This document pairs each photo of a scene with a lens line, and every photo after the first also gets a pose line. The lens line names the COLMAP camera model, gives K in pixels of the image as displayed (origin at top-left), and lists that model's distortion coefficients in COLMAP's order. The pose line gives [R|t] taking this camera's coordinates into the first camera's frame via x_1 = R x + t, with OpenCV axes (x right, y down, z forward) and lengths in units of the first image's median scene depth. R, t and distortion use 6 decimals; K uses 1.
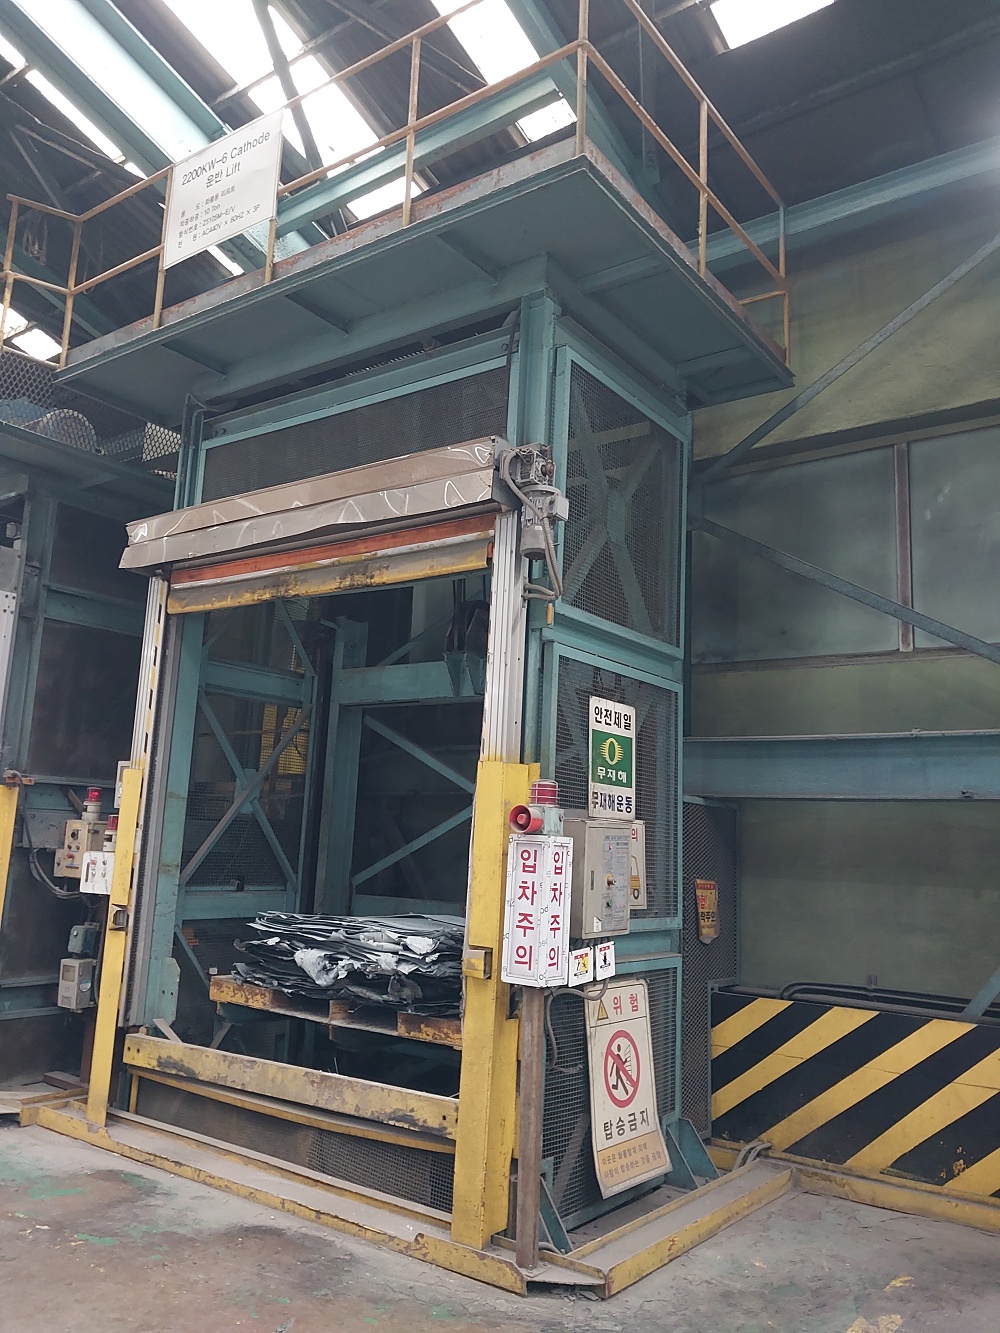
lens RADIAL K [[1047.7, 0, 500.0], [0, 1047.7, 666.5], [0, 0, 1]] dist [0.003678, 0.000289]
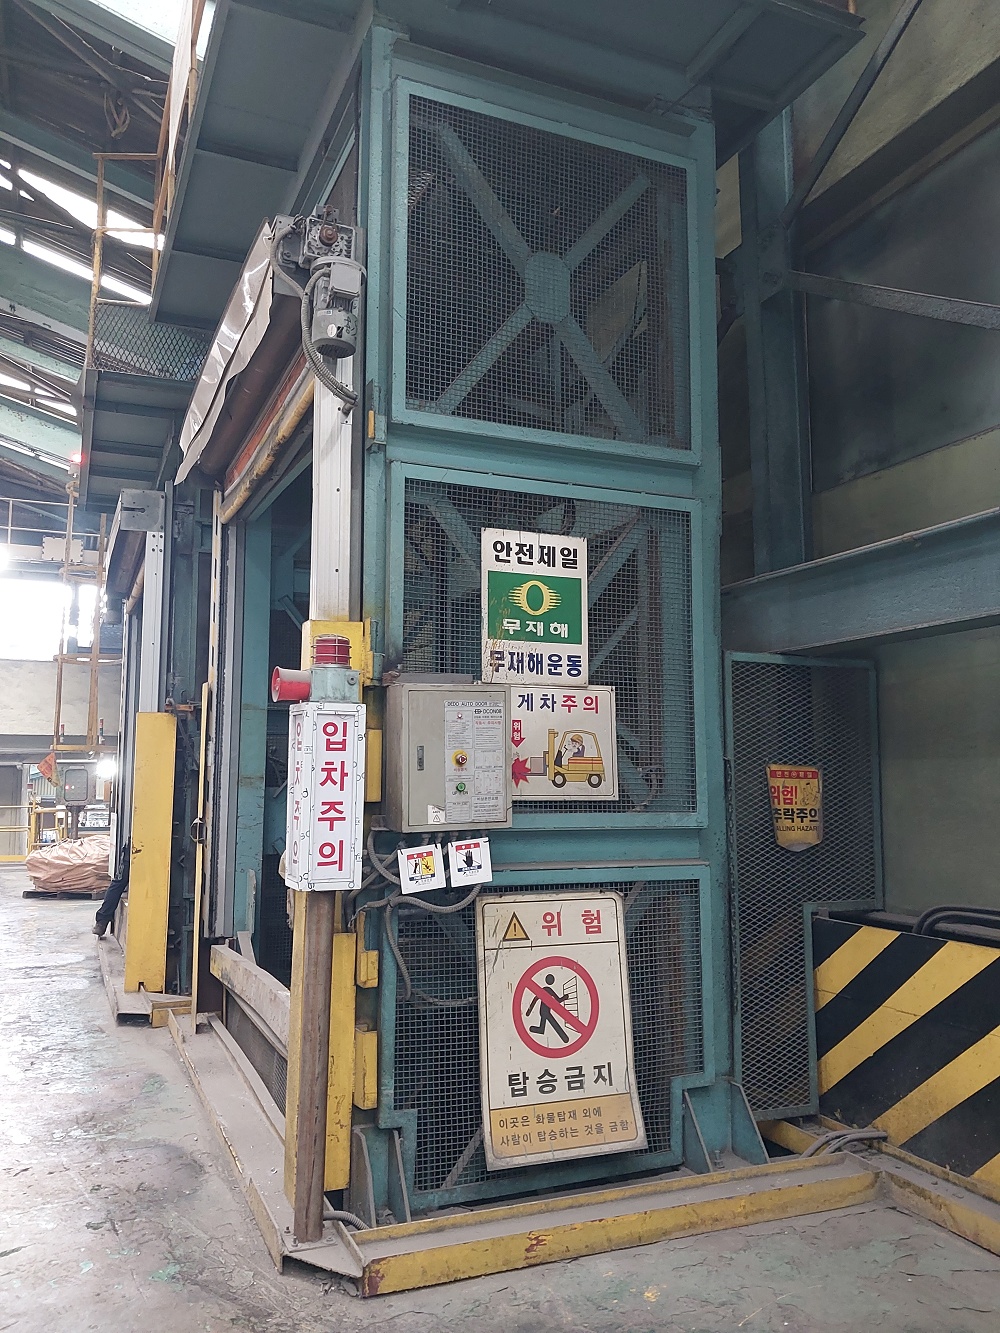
lens RADIAL K [[1039.1, 0, 504.8], [0, 1039.1, 658.2], [0, 0, 1]] dist [0.065992, -0.117992]
pose [[0.863410, -0.098381, -0.494817, 0.466645], [0.120479, 0.992632, 0.012867, 0.114020], [0.489905, -0.070724, 0.868902, 0.328270]]
